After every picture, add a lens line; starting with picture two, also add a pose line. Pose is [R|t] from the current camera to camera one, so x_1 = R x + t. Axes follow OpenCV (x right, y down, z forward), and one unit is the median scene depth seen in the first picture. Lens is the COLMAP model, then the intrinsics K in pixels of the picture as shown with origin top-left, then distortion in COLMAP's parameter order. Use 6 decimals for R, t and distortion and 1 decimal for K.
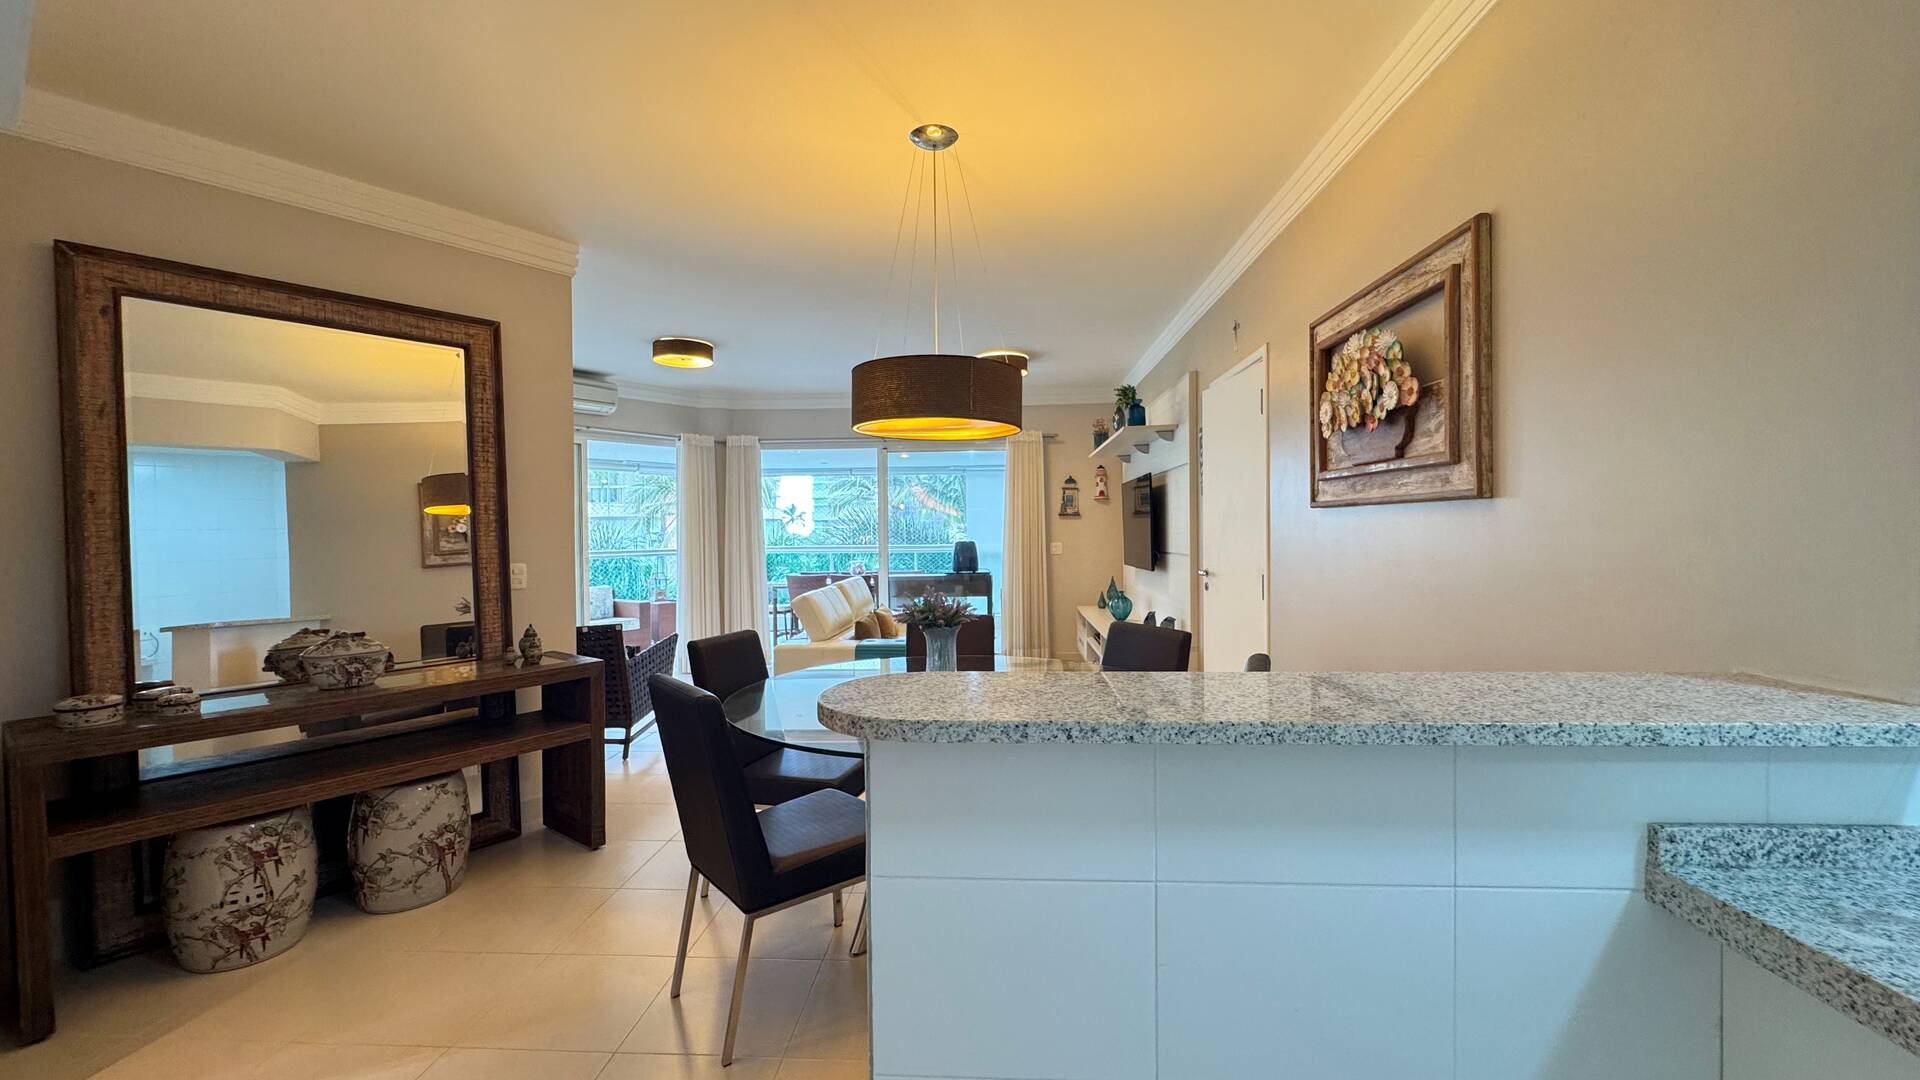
lens RADIAL K [[764.9, 0, 956.6], [0, 764.9, 540.8], [0, 0, 1]] dist [-0.004488, 0.000339]
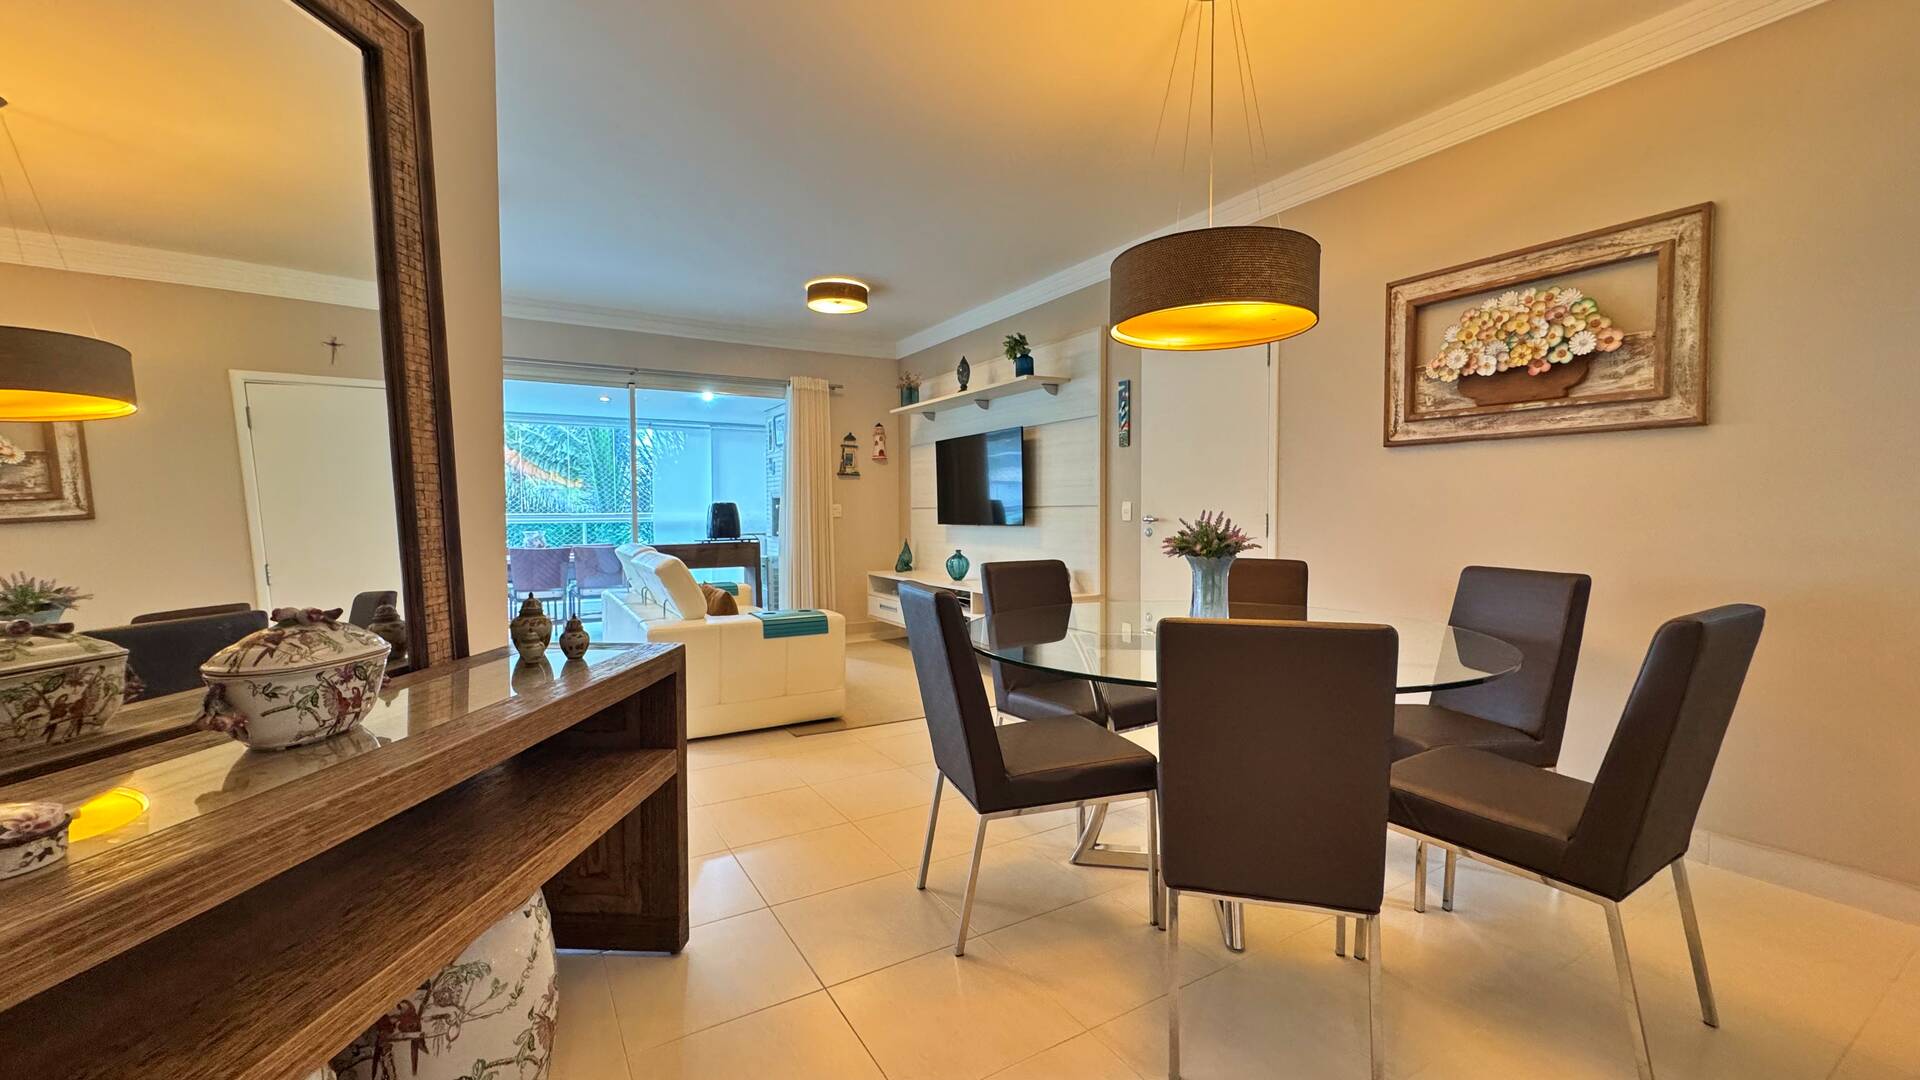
lens RADIAL K [[764.9, 0, 958.4], [0, 764.9, 541.6], [0, 0, 1]] dist [-0.004488, 0.000339]
pose [[0.825681, -0.017211, 0.563874, -0.746711], [0.004881, 0.999715, 0.023367, 0.073297], [-0.564116, -0.016541, 0.825530, 0.443504]]
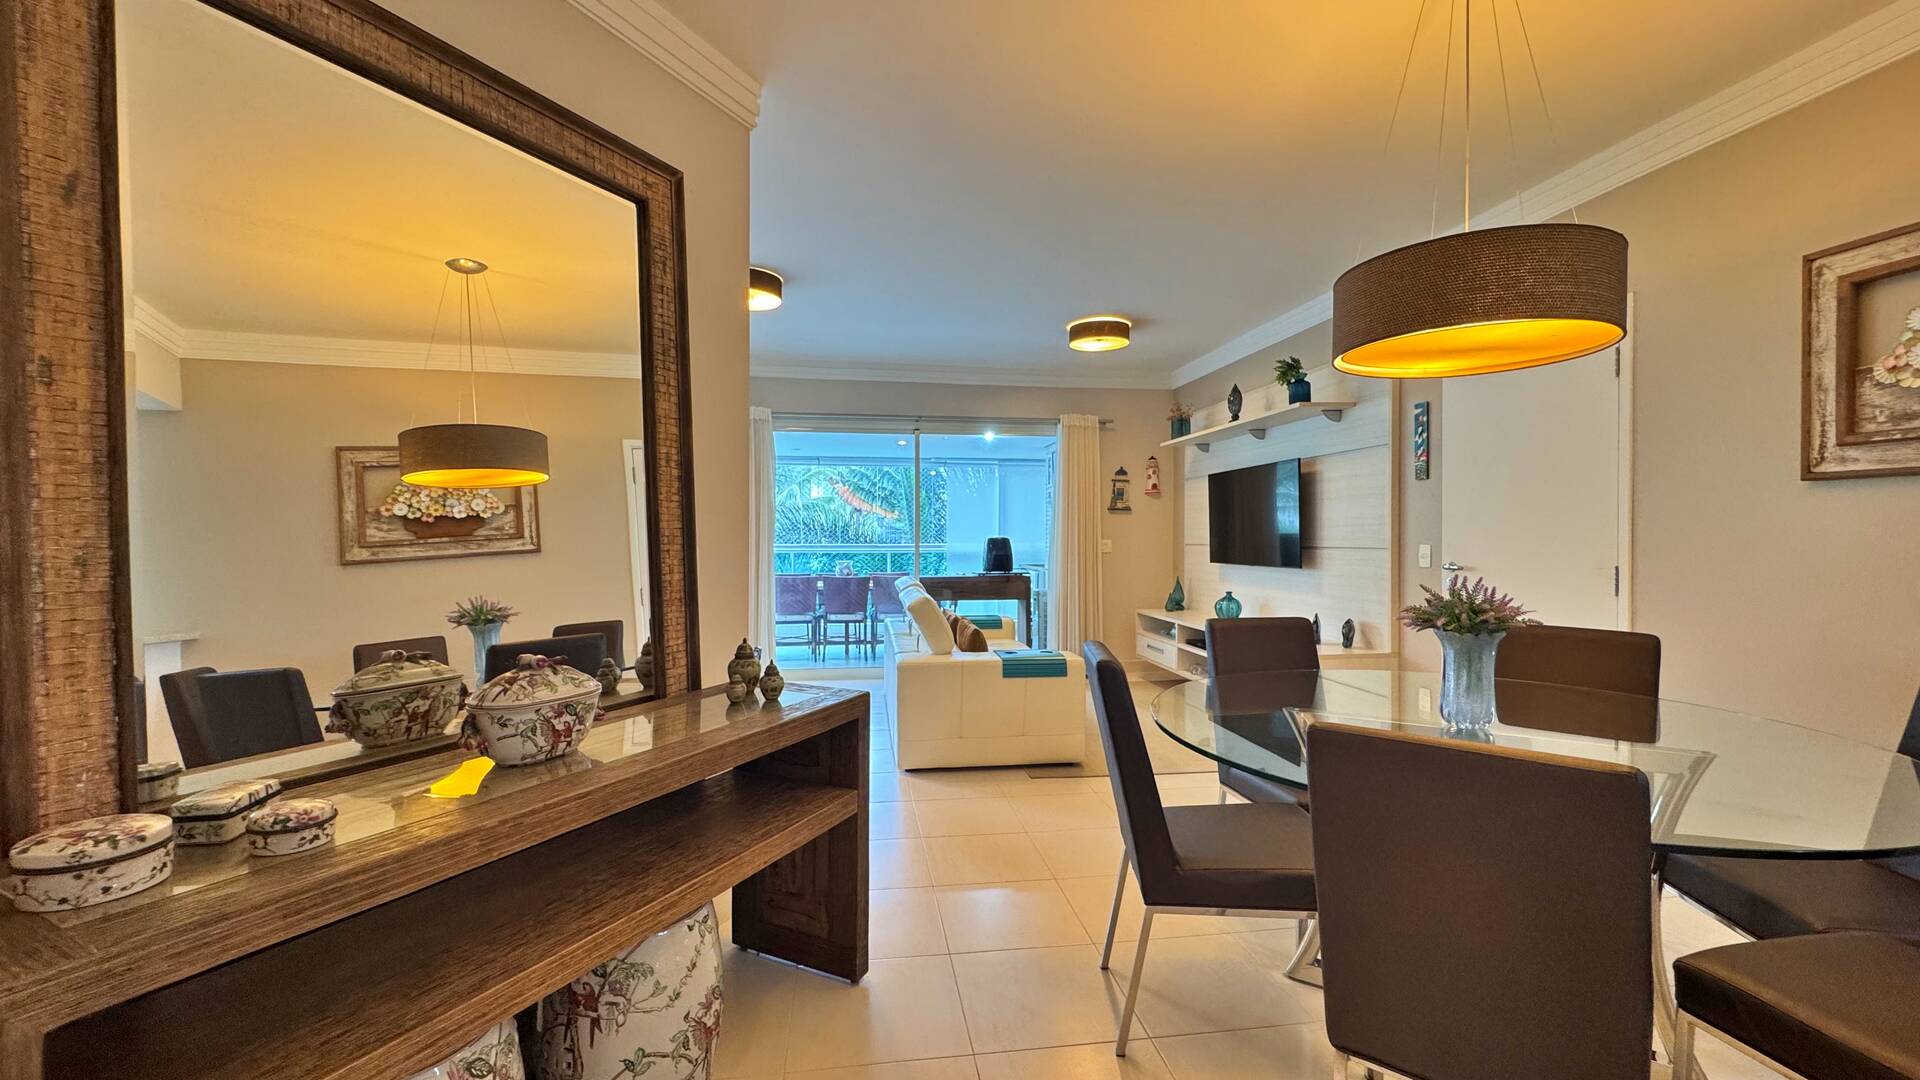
lens RADIAL K [[764.9, 0, 957.0], [0, 764.9, 541.3], [0, 0, 1]] dist [-0.004488, 0.000339]
pose [[0.980503, 0.008715, 0.196308, -0.619975], [-0.006992, 0.999931, -0.009470, 0.038815], [-0.196377, 0.007913, 0.980496, 0.402802]]
